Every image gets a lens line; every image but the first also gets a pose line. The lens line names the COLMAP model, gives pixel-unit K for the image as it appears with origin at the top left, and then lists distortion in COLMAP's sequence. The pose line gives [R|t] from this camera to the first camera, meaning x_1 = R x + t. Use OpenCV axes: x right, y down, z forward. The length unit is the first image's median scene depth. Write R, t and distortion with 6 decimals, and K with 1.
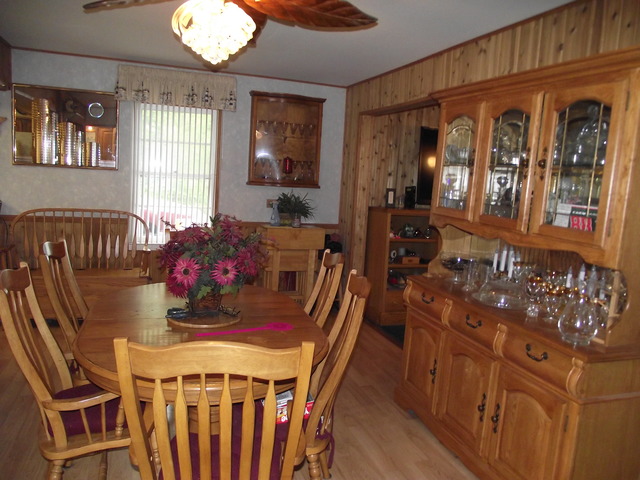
lens RADIAL K [[512.8, 0, 319.3], [0, 512.8, 241.0], [0, 0, 1]] dist [-0.073226, 0.036115]
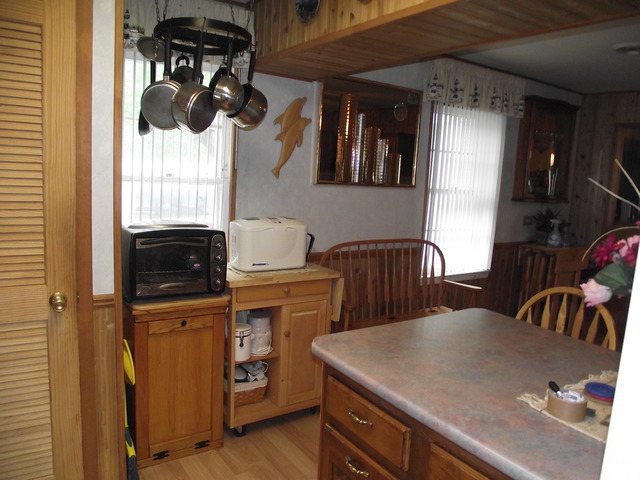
lens RADIAL K [[512.8, 0, 328.2], [0, 512.8, 240.9], [0, 0, 1]] dist [-0.073226, 0.036115]
pose [[0.962967, -0.043572, 0.266075, -0.778344], [0.036721, 0.998855, 0.030670, -0.089816], [-0.267107, -0.019763, 0.963464, 0.256098]]
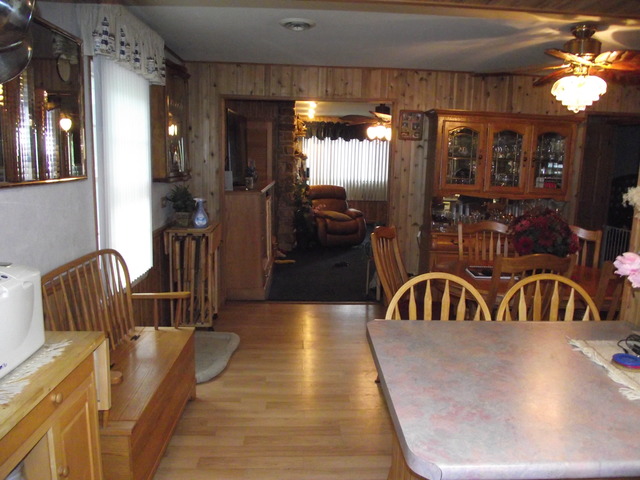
lens RADIAL K [[512.8, 0, 321.6], [0, 512.8, 239.1], [0, 0, 1]] dist [-0.073226, 0.036115]
pose [[0.275876, -0.207695, 0.938486, -0.904289], [0.116287, 0.976416, 0.181905, -0.152902], [-0.954133, 0.058951, 0.293521, 0.604023]]
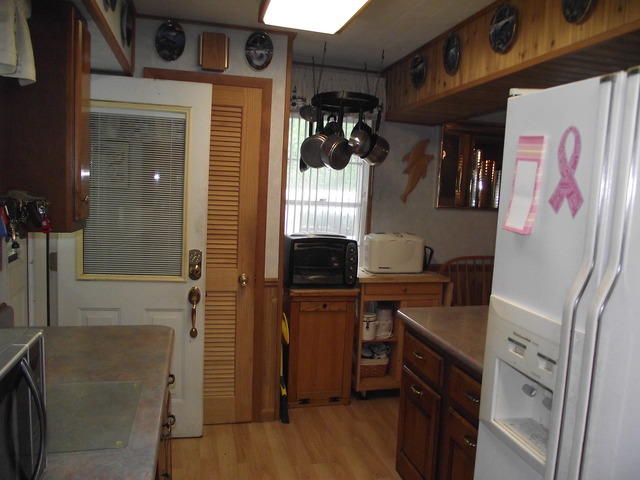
lens RADIAL K [[512.8, 0, 322.1], [0, 512.8, 242.2], [0, 0, 1]] dist [-0.073226, 0.036115]
pose [[0.997412, -0.005191, -0.071707, -0.734683], [0.002882, 0.999475, -0.032265, -0.060180], [0.071837, 0.031974, 0.996904, 0.057042]]
